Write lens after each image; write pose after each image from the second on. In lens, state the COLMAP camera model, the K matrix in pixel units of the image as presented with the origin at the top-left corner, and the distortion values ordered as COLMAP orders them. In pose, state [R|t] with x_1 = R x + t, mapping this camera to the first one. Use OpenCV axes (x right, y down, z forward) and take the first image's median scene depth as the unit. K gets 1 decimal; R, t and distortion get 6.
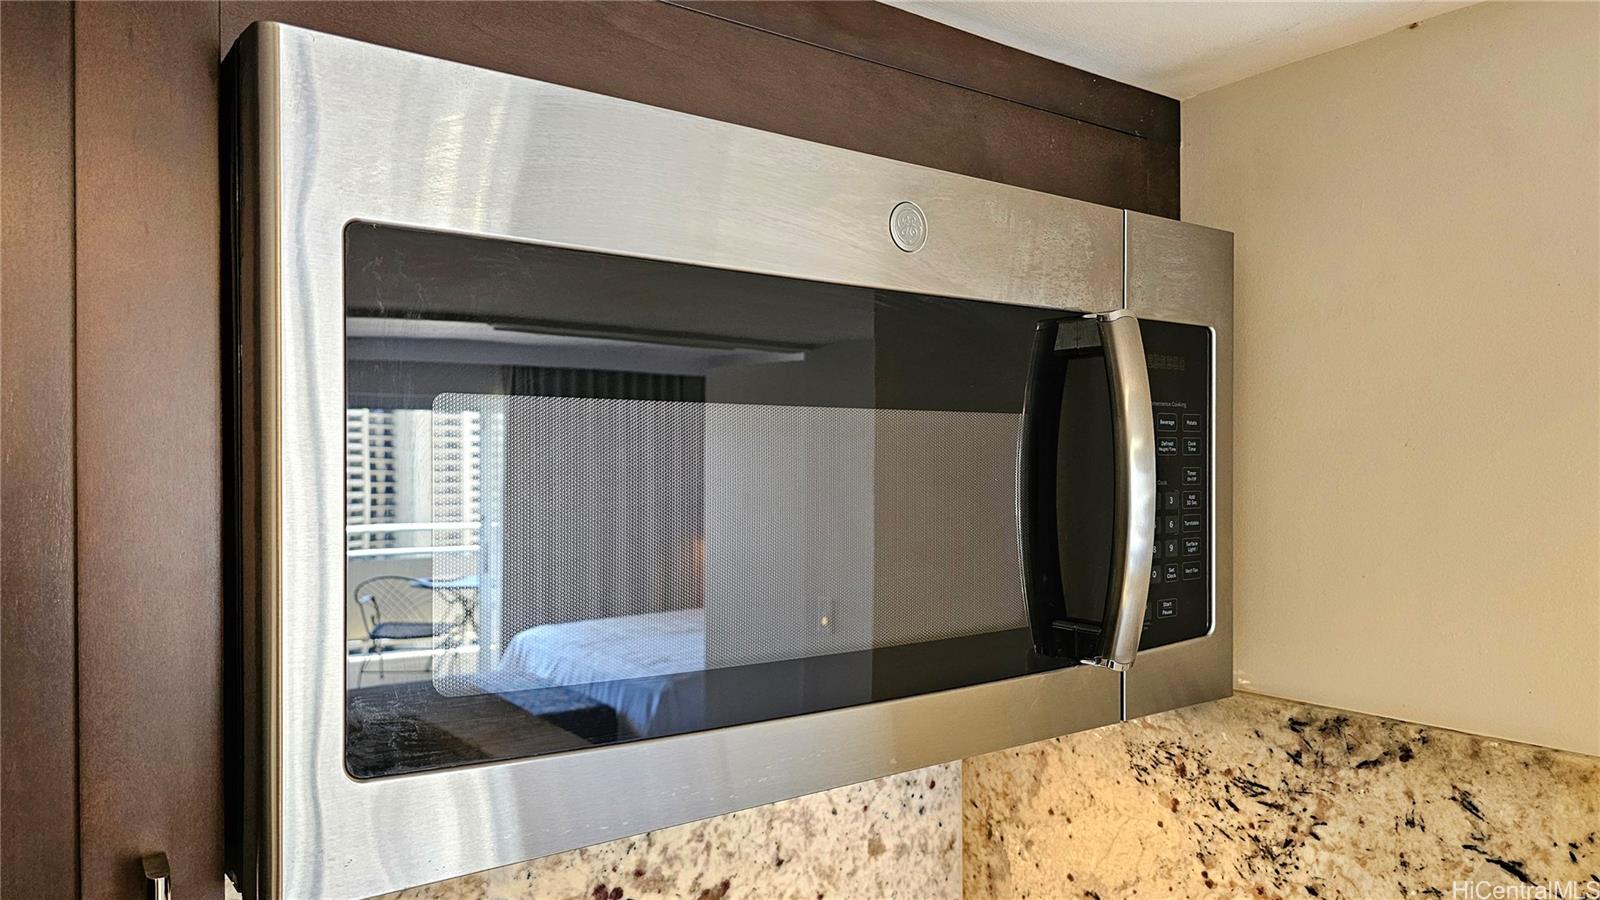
lens RADIAL K [[1066.7, 0, 800.0], [0, 1066.7, 450.0], [0, 0, 1]] dist [0.004659, 0.000678]
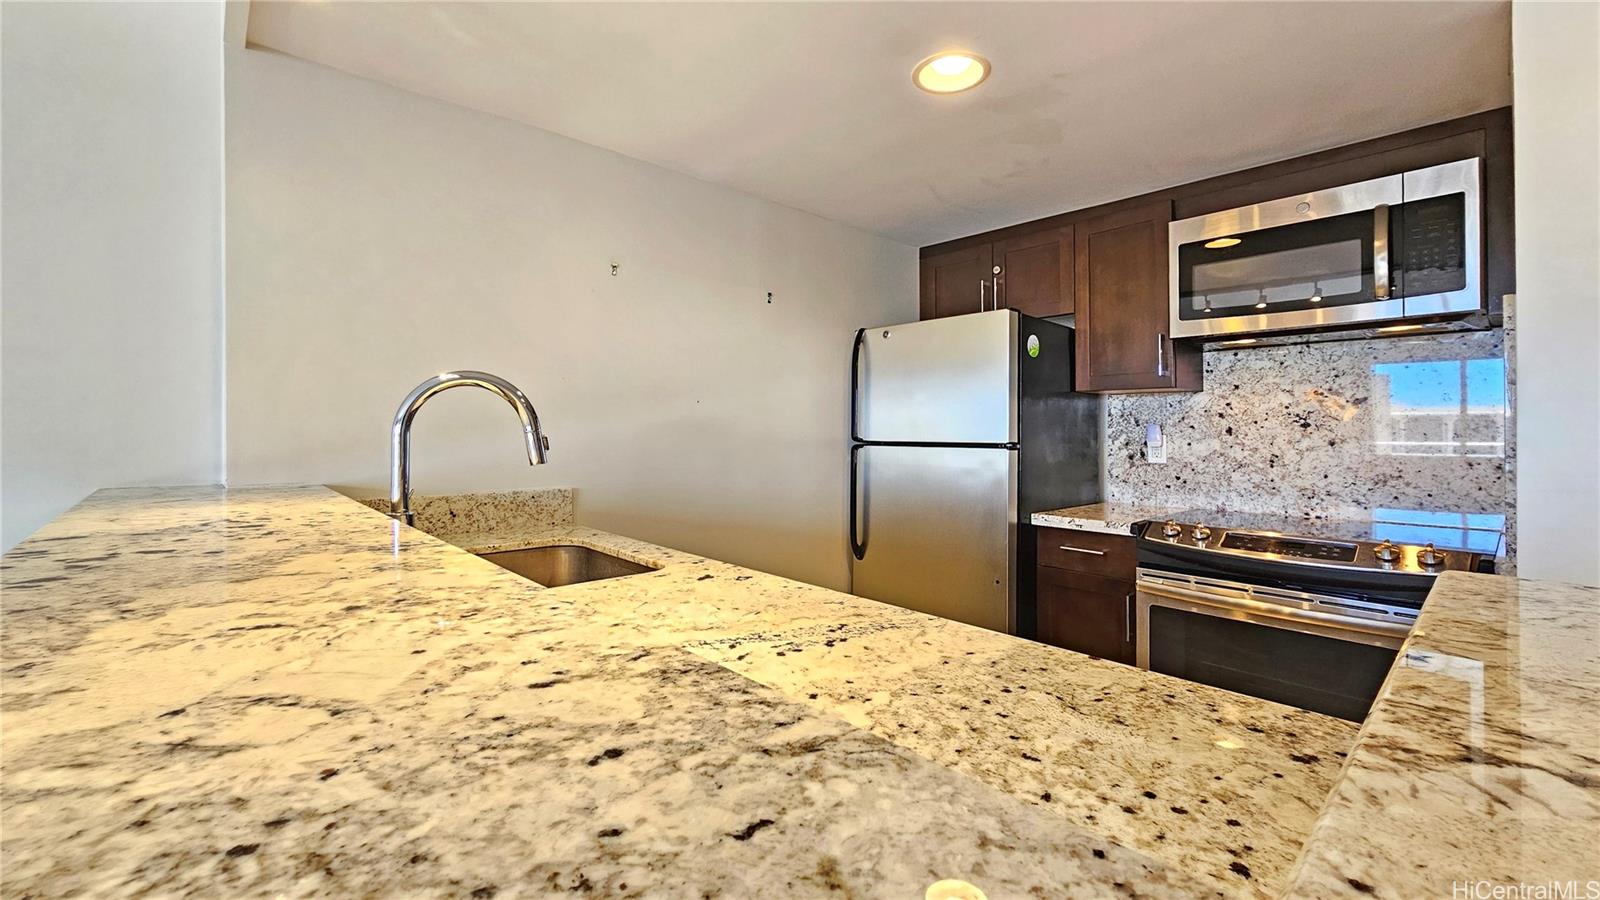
lens RADIAL K [[658.8, 0, 803.2], [0, 658.8, 423.5], [0, 0, 1]] dist [0.000400, 0.000047]
pose [[0.098979, -0.009113, -0.995048, 1.774315], [-0.000986, 0.999957, -0.009256, 0.491100], [0.995089, 0.001898, 0.098966, -0.953398]]
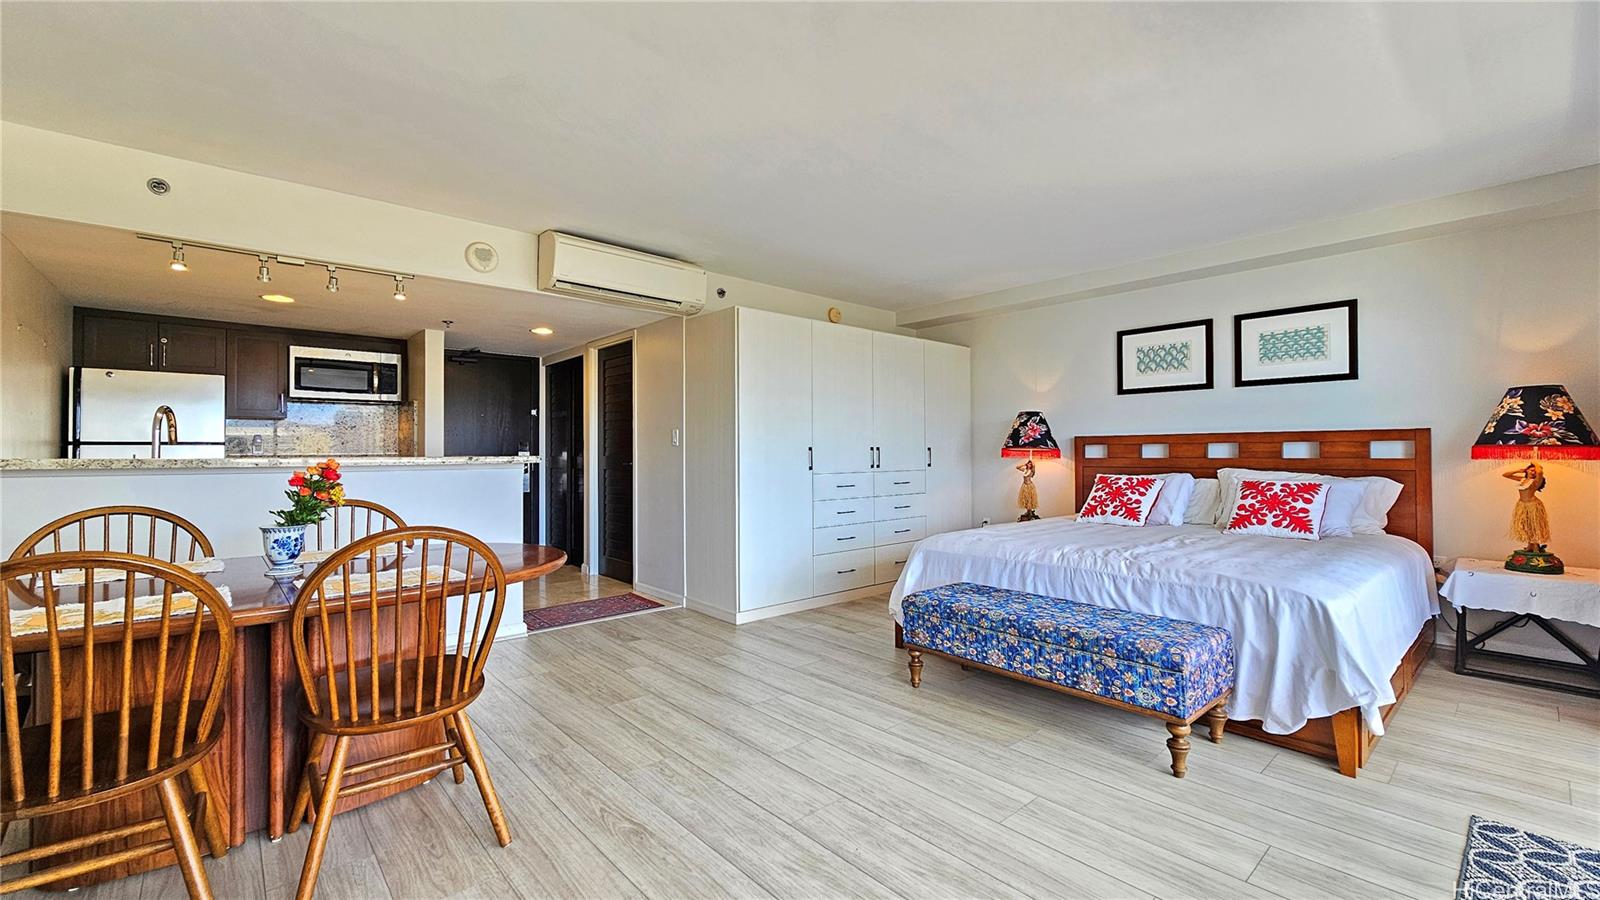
lens RADIAL K [[651.2, 0, 808.3], [0, 651.2, 445.1], [0, 0, 1]] dist [-0.000126, -0.000208]
pose [[0.996133, -0.003897, 0.087776, 3.112730], [0.004584, 0.999960, -0.007630, 0.598750], [-0.087743, 0.008003, 0.996111, -4.596035]]
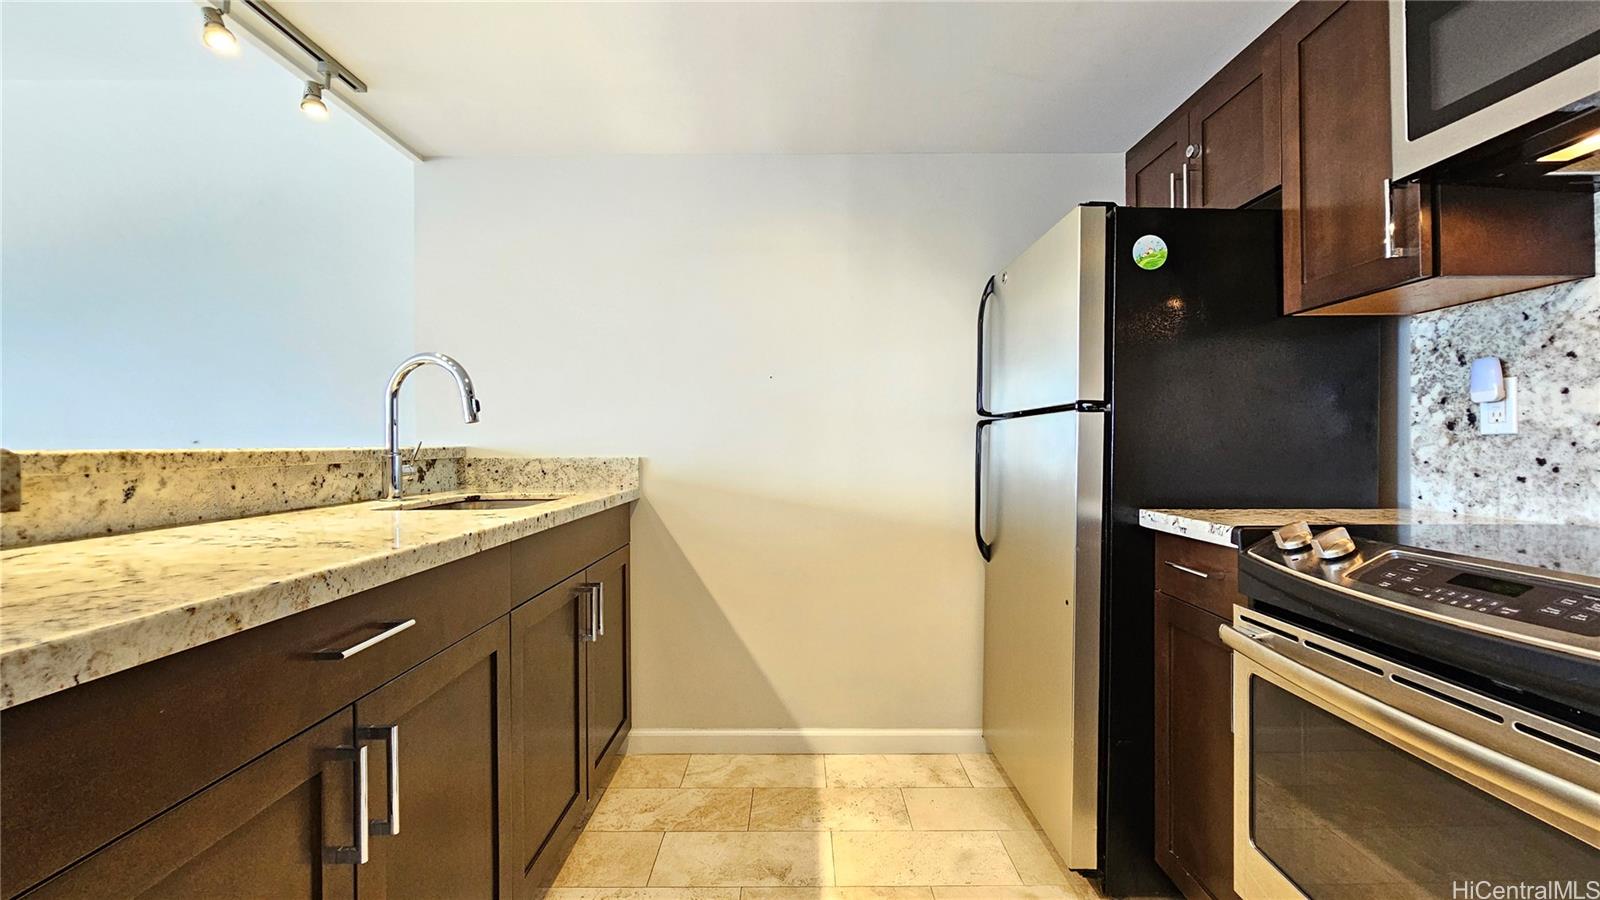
lens RADIAL K [[654.4, 0, 800.4], [0, 654.4, 442.0], [0, 0, 1]] dist [-0.001864, -0.000122]
pose [[-0.597207, 0.002160, -0.802084, 1.247601], [0.009849, 0.999941, -0.004641, 0.623646], [0.802026, -0.010672, -0.597193, 0.282570]]
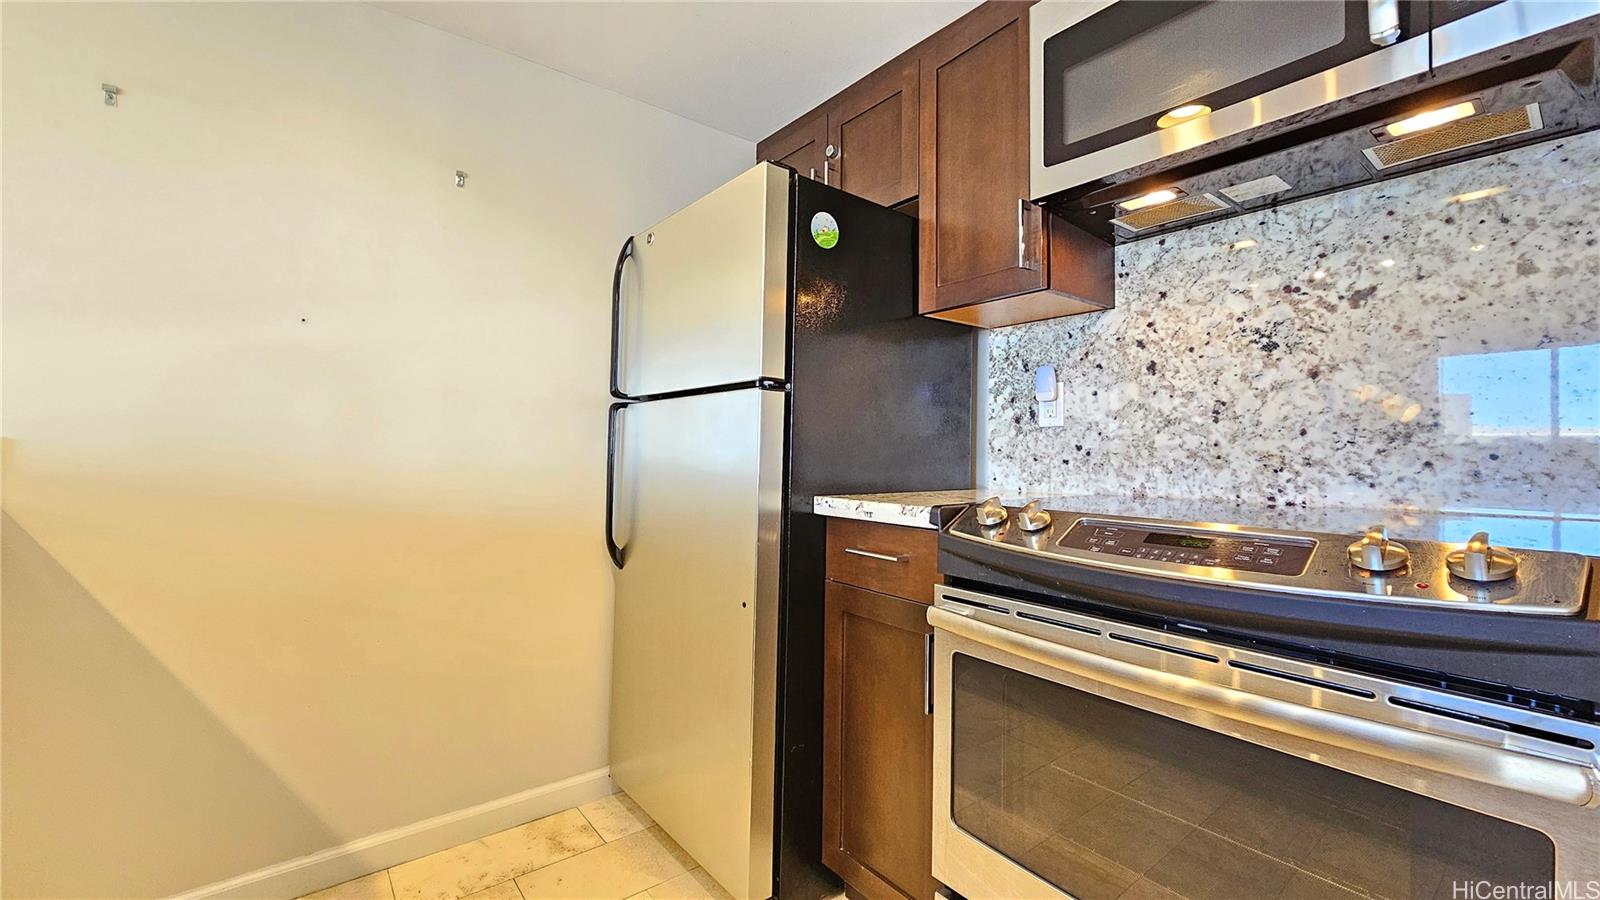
lens RADIAL K [[654.4, 0, 800.4], [0, 654.4, 442.0], [0, 0, 1]] dist [-0.001864, -0.000122]
pose [[0.028464, -0.010371, -0.999541, 1.019550], [-0.005281, 0.999931, -0.010525, 0.672941], [0.999581, 0.005578, 0.028407, -0.045040]]
